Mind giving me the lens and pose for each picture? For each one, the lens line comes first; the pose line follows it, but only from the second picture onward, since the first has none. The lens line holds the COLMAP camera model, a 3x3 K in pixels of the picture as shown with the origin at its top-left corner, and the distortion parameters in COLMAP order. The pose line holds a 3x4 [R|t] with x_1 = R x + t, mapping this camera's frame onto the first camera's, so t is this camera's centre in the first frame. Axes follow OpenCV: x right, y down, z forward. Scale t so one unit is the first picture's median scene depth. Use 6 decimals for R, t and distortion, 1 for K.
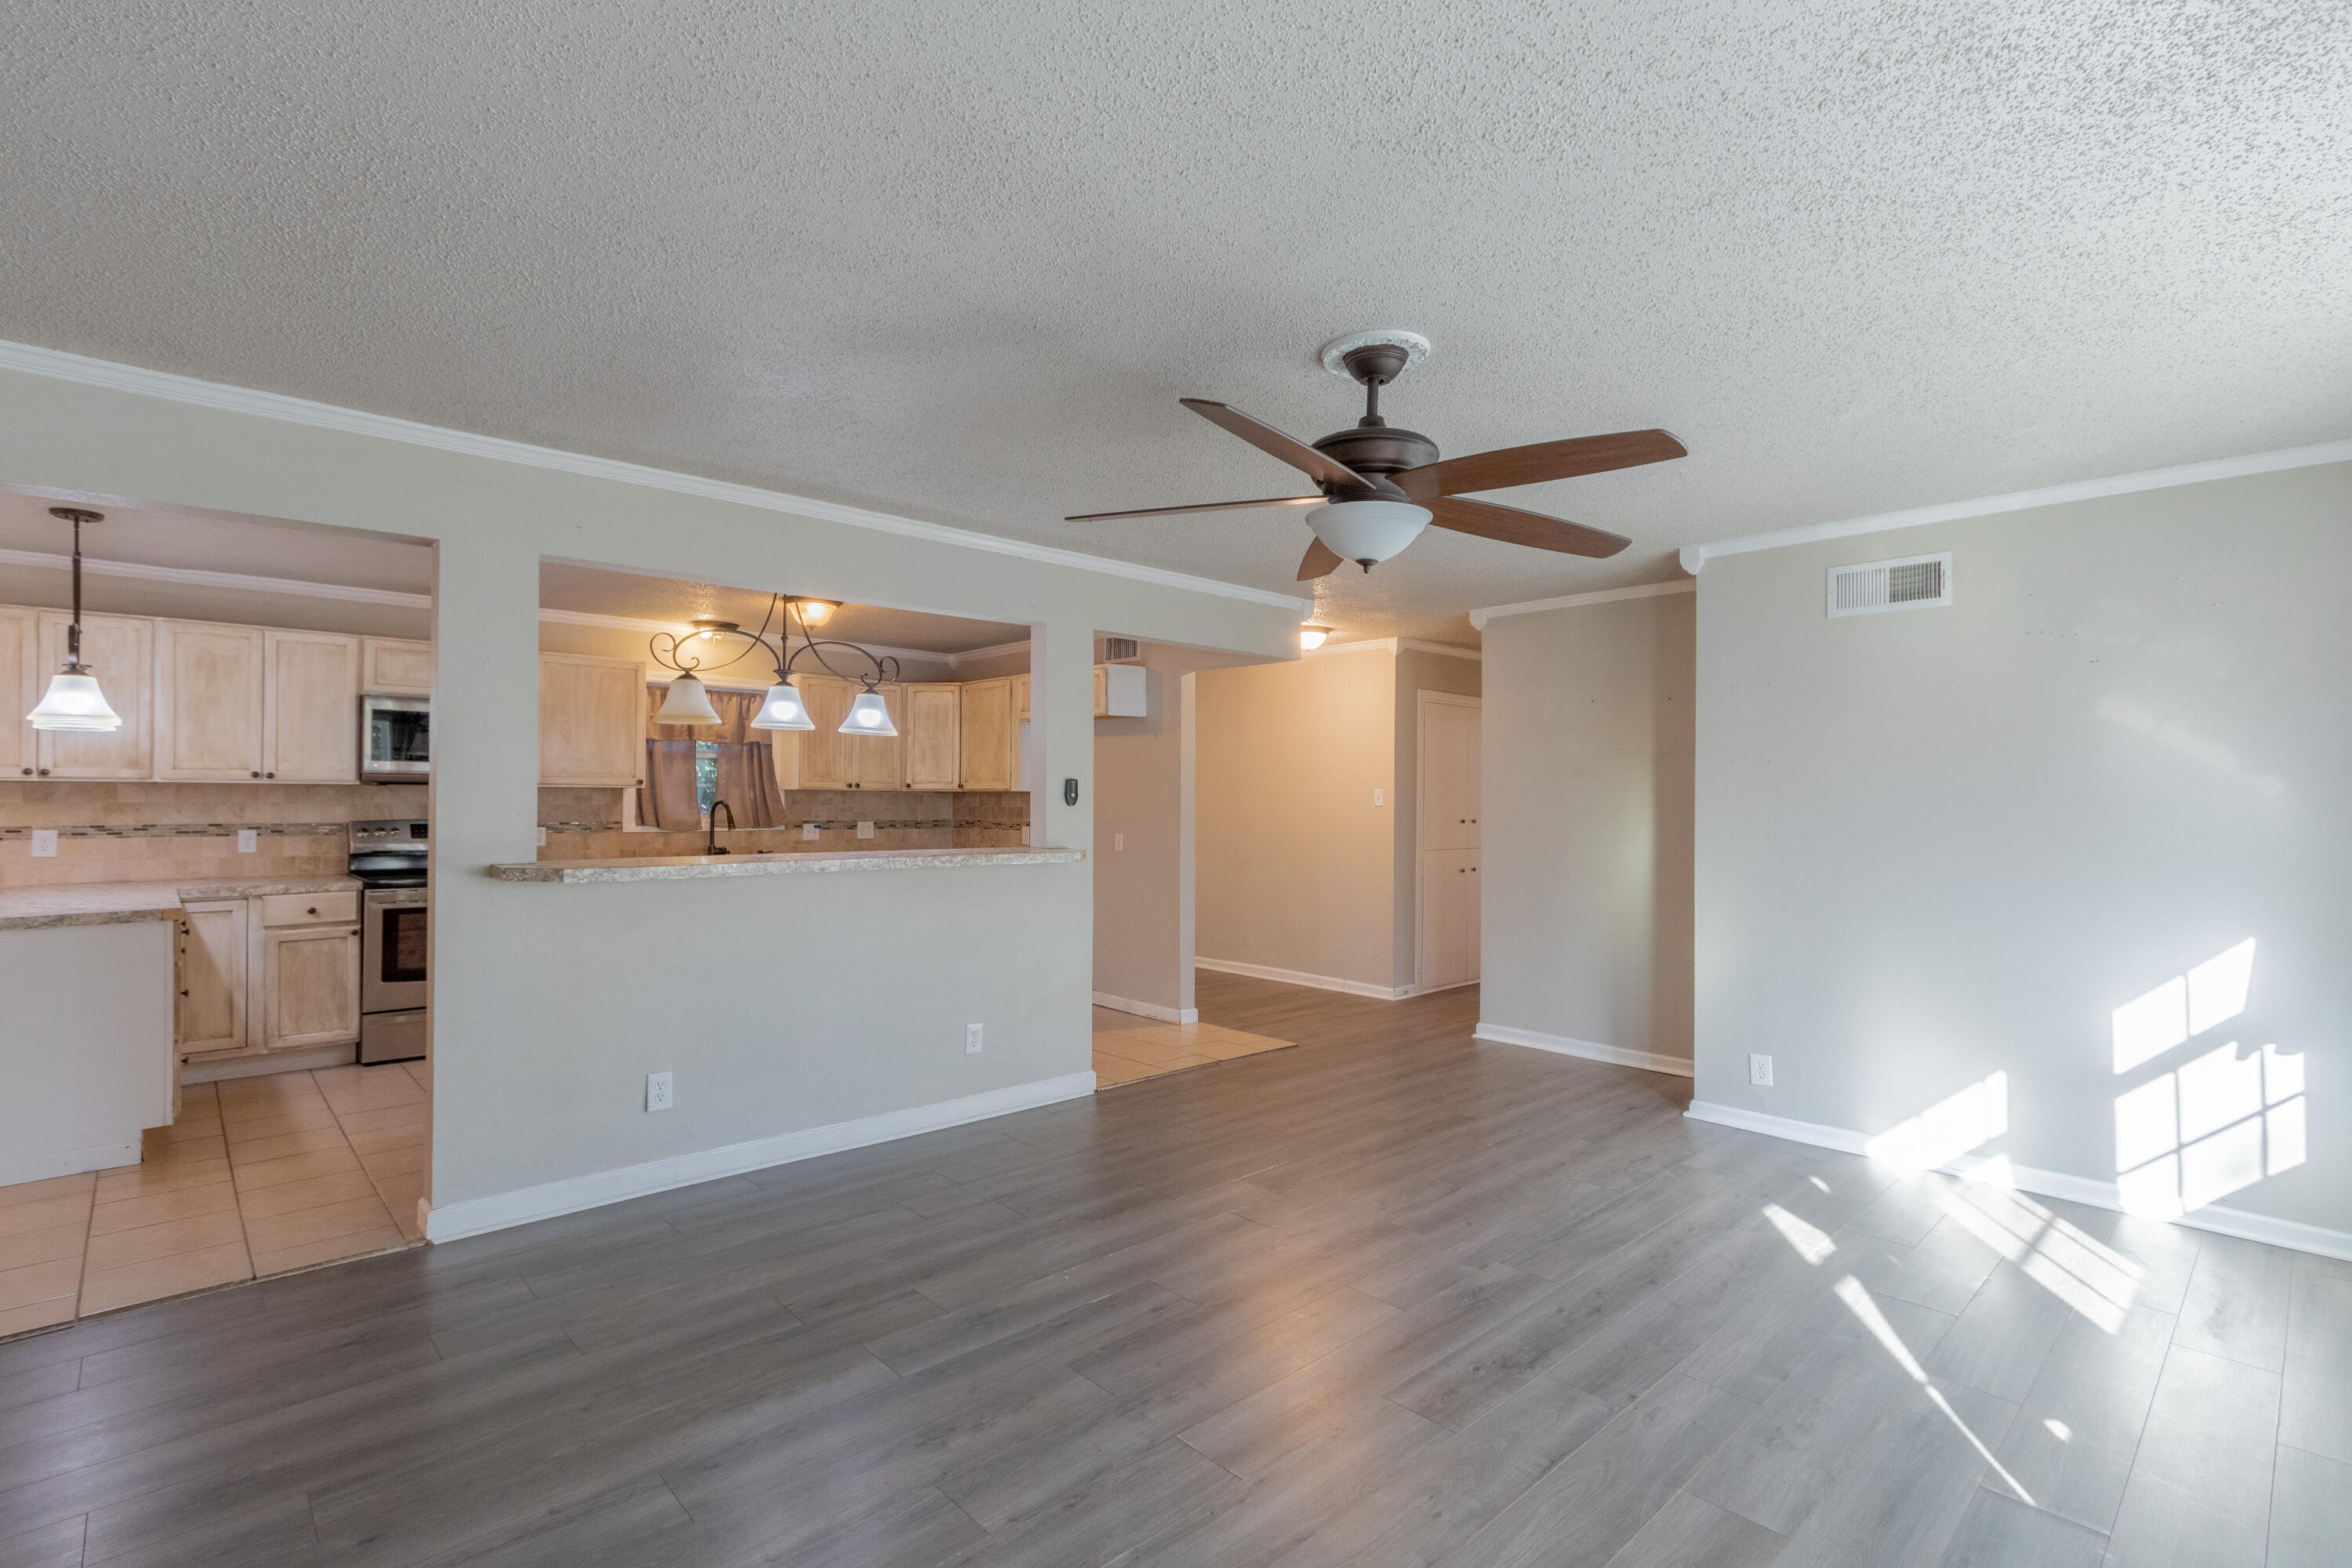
lens RADIAL K [[1095.9, 0, 1176.2], [0, 1095.9, 787.3], [0, 0, 1]] dist [0.004381, -0.000545]
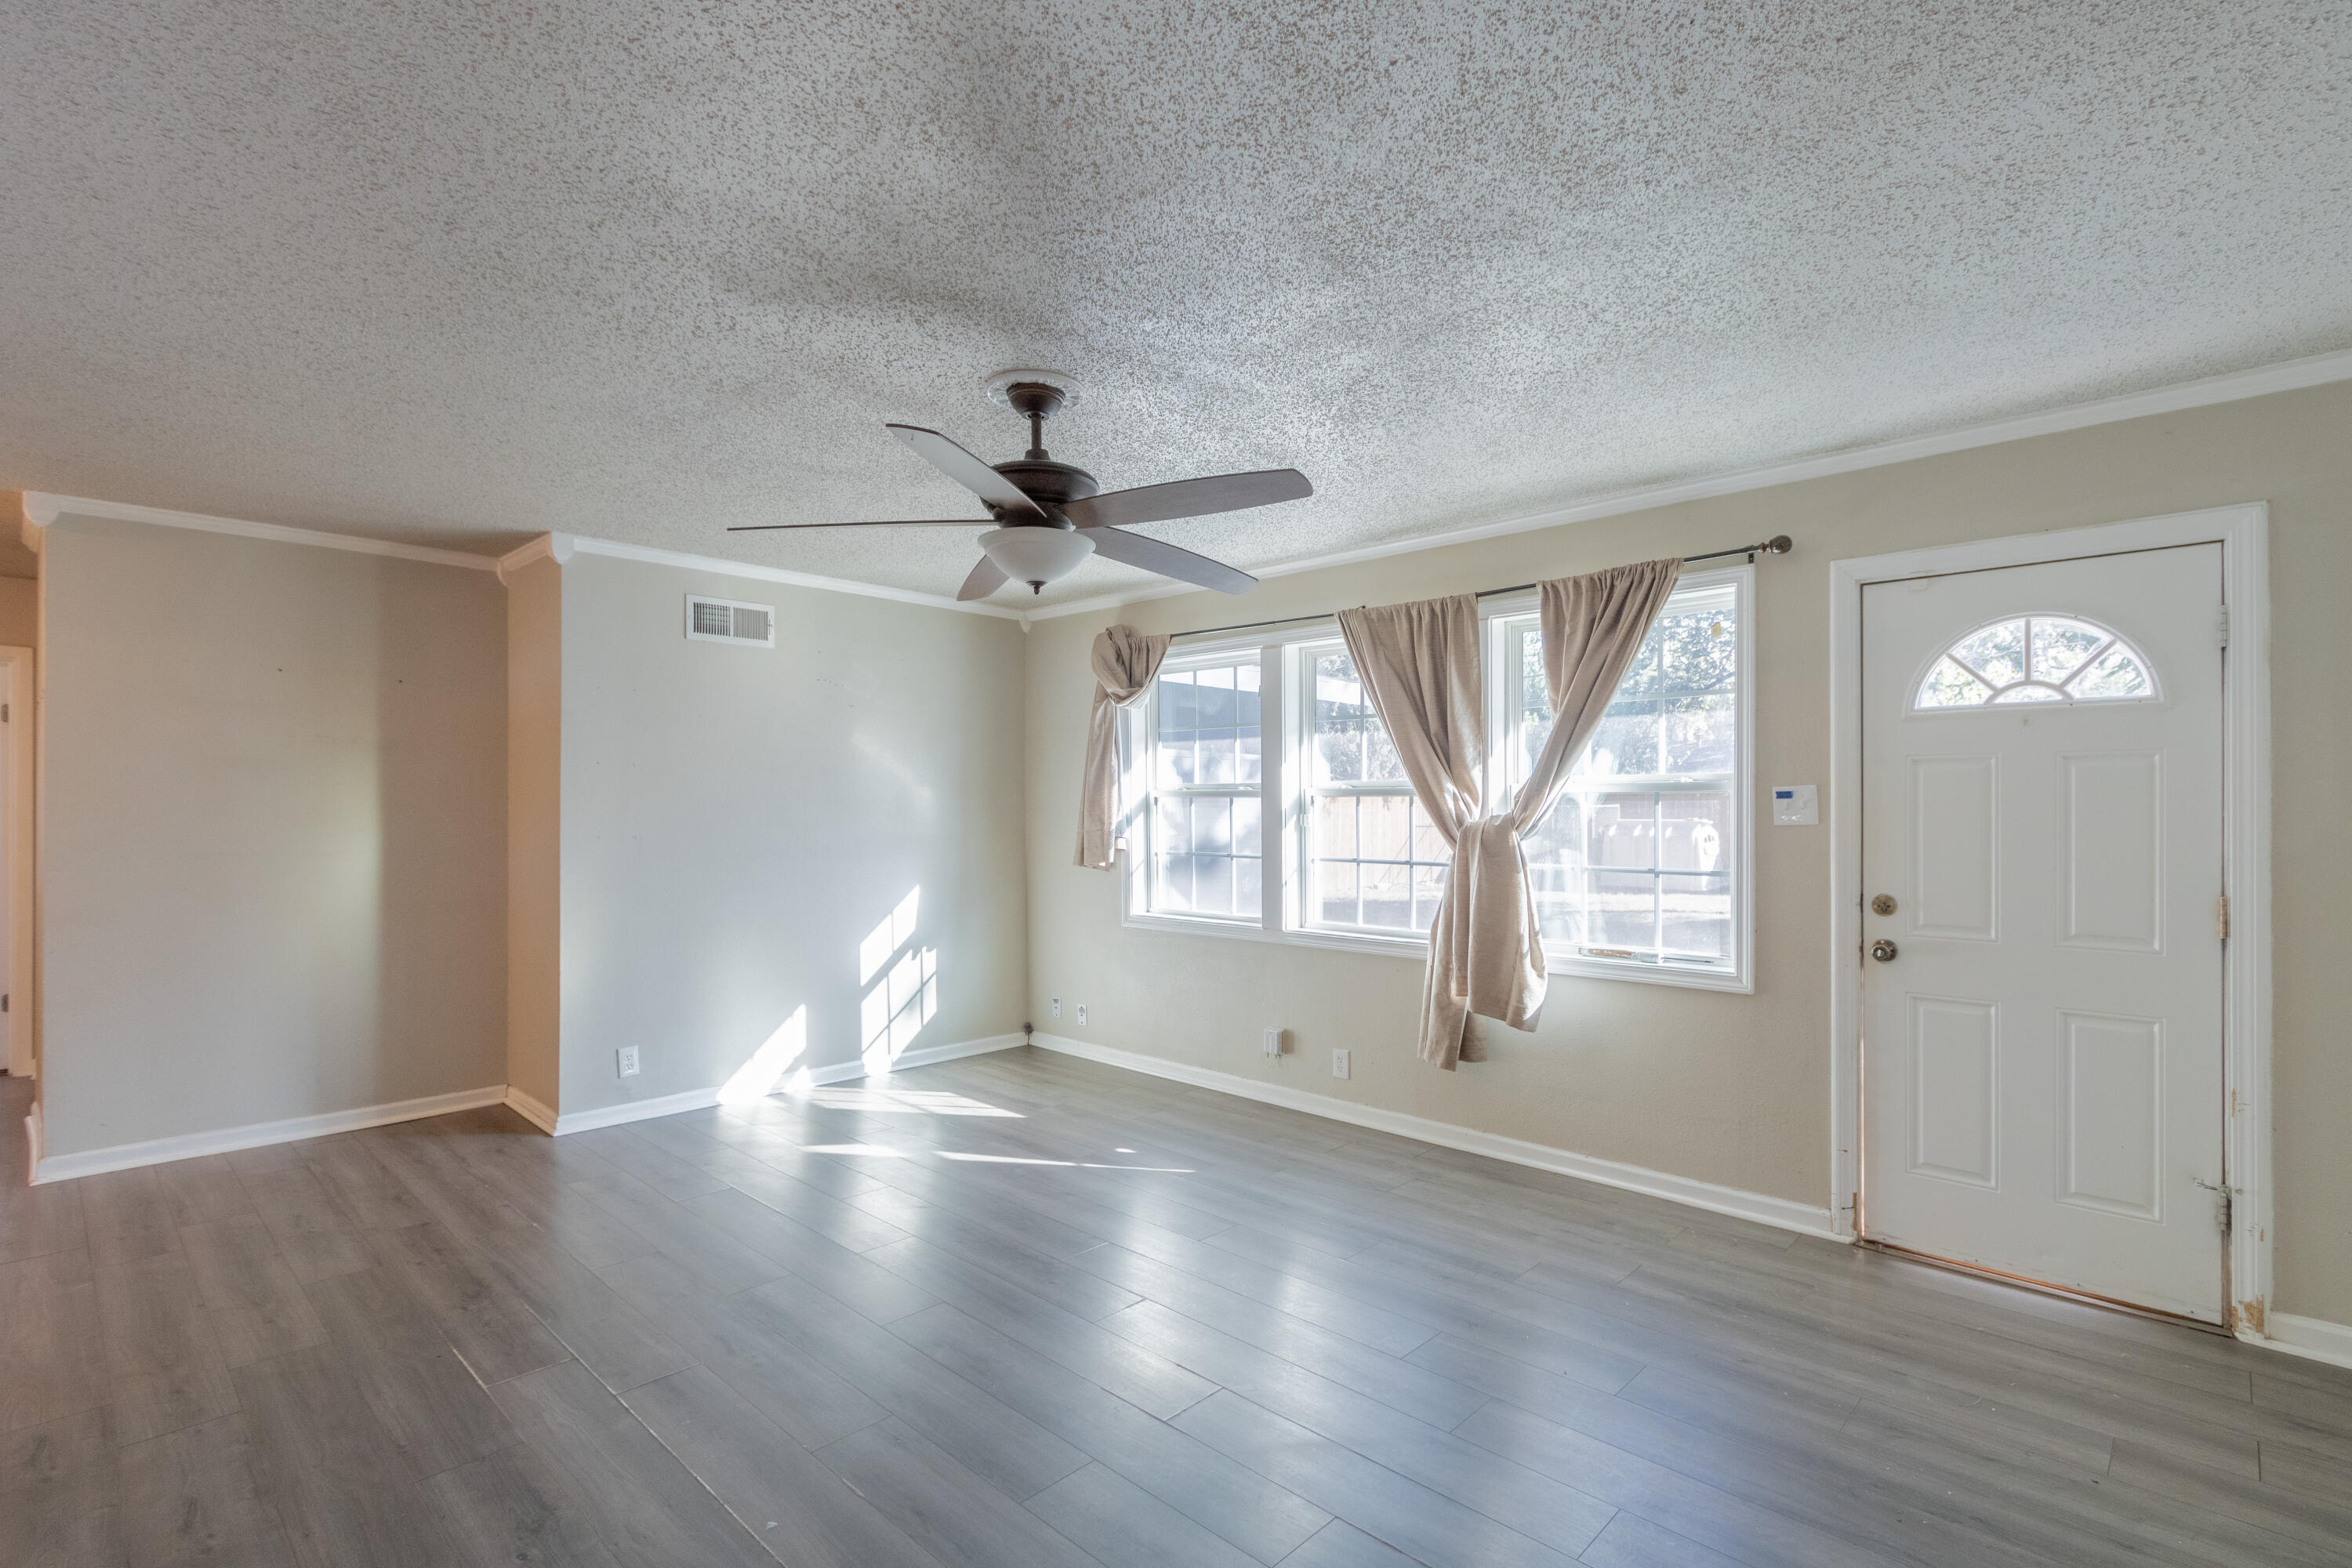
lens RADIAL K [[1095.9, 0, 1191.4], [0, 1095.9, 806.7], [0, 0, 1]] dist [0.004381, -0.000545]
pose [[-0.065456, -0.008841, 0.997816, -0.451284], [-0.015207, 0.999853, 0.007862, 0.000226], [-0.997740, -0.014659, -0.065581, 0.457890]]
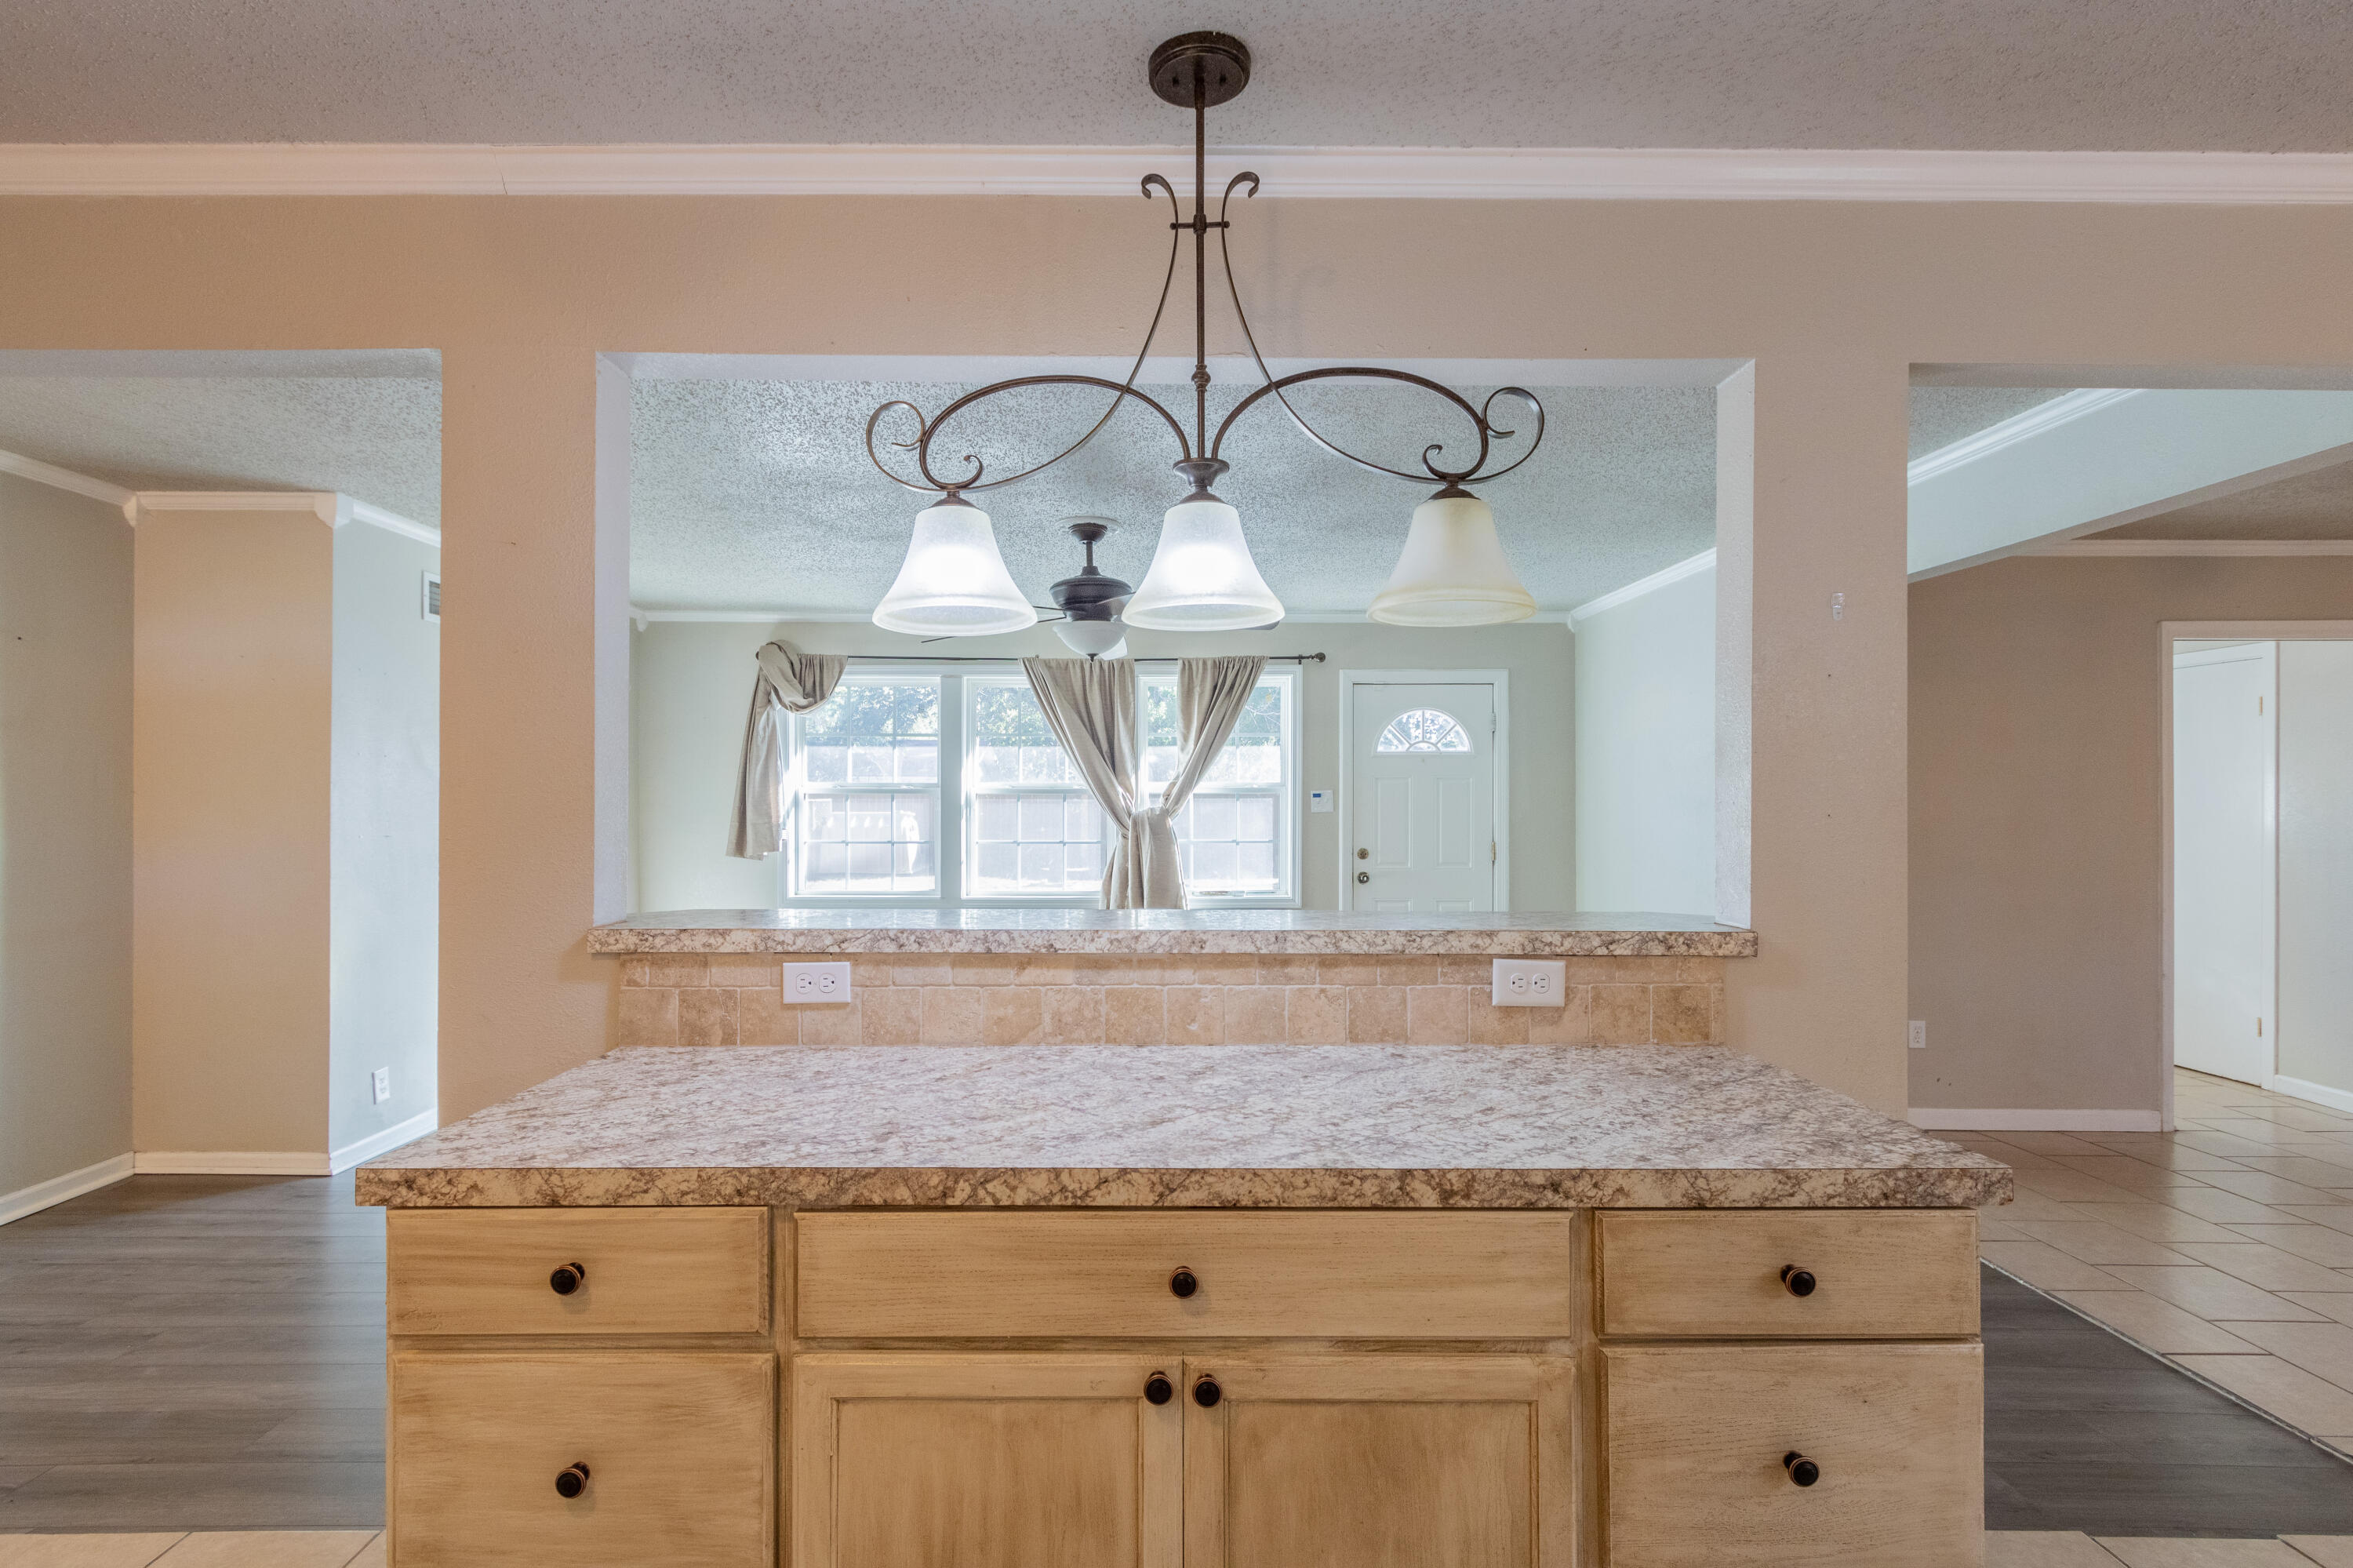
lens RADIAL K [[1096.4, 0, 1161.1], [0, 1096.4, 787.2], [0, 0, 1]] dist [0.004381, -0.000545]
pose [[-0.736649, 0.000388, 0.676276, -0.494843], [-0.015667, 0.999722, -0.017639, 0.007721], [-0.676094, -0.023589, -0.736438, 1.054265]]
